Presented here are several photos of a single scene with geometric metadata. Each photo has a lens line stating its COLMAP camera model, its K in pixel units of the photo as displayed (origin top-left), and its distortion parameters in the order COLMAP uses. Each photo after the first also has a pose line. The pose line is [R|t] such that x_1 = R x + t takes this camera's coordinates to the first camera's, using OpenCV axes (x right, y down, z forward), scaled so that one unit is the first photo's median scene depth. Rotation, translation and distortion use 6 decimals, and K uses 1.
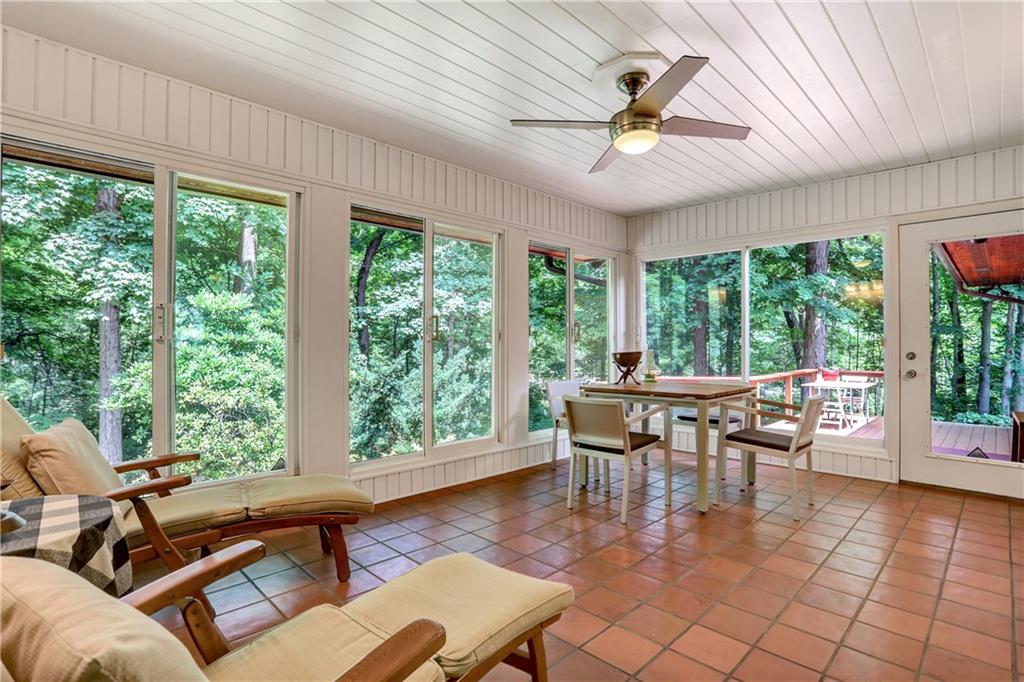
lens RADIAL K [[503.3, 0, 510.1], [0, 503.3, 337.9], [0, 0, 1]] dist [-0.045627, 0.011589]
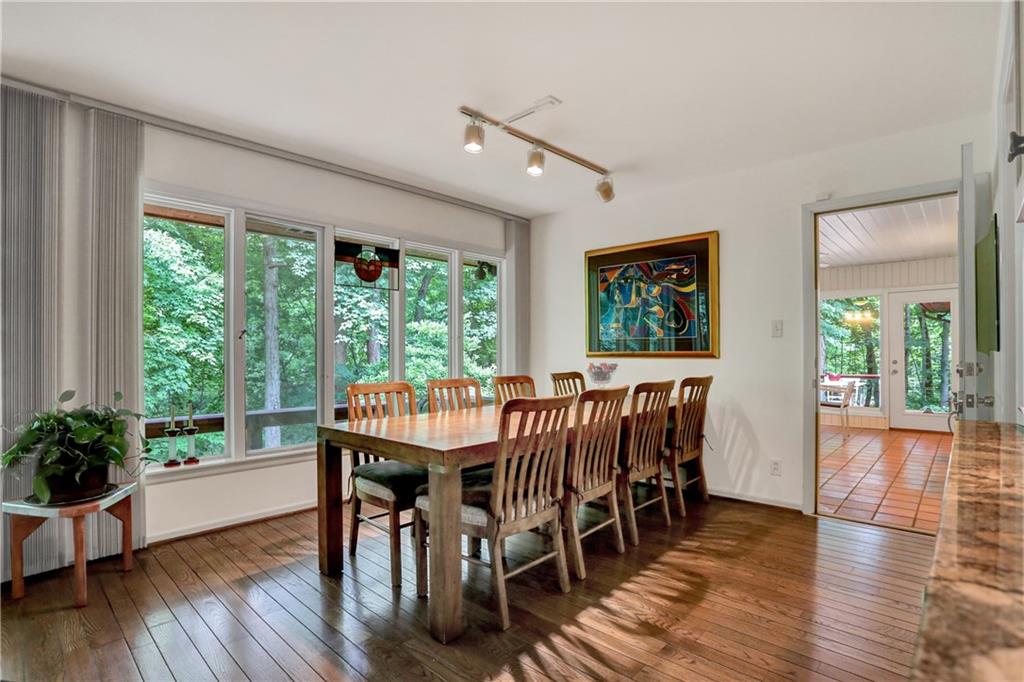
lens RADIAL K [[503.3, 0, 512.7], [0, 503.3, 343.8], [0, 0, 1]] dist [-0.045627, 0.011589]
pose [[0.999275, -0.002936, 0.037962, -0.170542], [0.003263, 0.999958, -0.008536, -0.005475], [-0.037936, 0.008654, 0.999243, -0.197169]]
